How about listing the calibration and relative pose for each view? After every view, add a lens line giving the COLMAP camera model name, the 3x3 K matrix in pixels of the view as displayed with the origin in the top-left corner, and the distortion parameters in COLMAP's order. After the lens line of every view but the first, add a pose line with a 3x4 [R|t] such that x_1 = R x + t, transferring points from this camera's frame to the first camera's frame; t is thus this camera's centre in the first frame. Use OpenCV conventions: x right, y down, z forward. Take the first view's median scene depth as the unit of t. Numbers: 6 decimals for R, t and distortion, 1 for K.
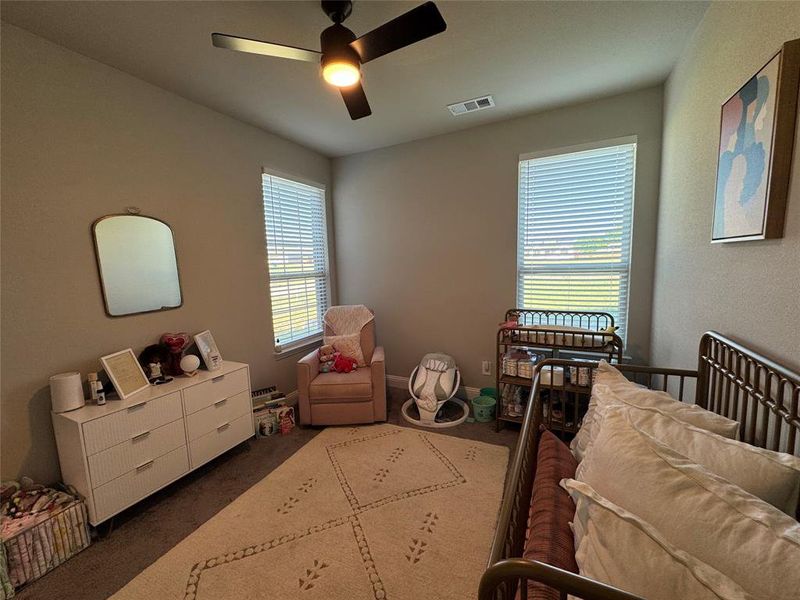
lens RADIAL K [[317.7, 0, 400.0], [0, 317.7, 300.0], [0, 0, 1]] dist [0.001302, -0.000065]
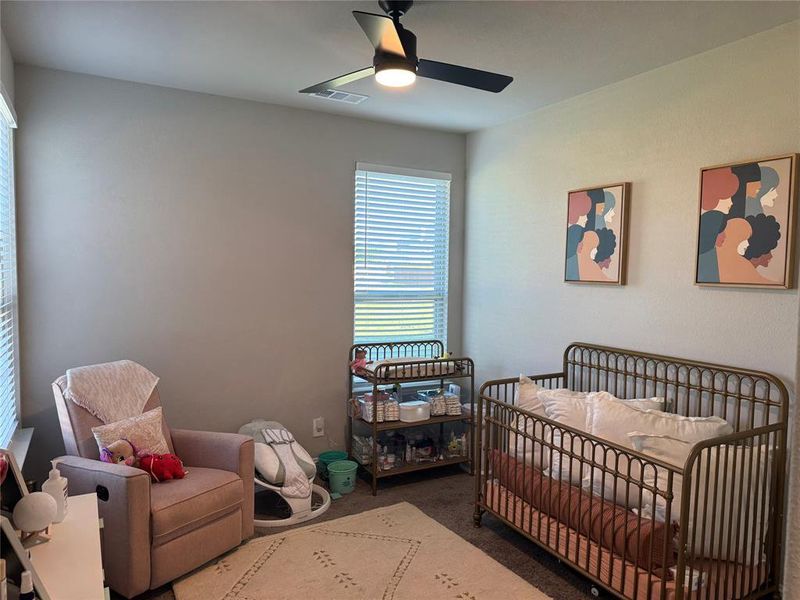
lens RADIAL K [[542.8, 0, 399.9], [0, 542.8, 292.7], [0, 0, 1]] dist [0.000720, -0.001349]
pose [[0.574967, 0.004040, 0.818167, -0.801302], [0.065978, 0.996502, -0.051286, -0.027909], [-0.815512, 0.083469, 0.572689, 0.103234]]
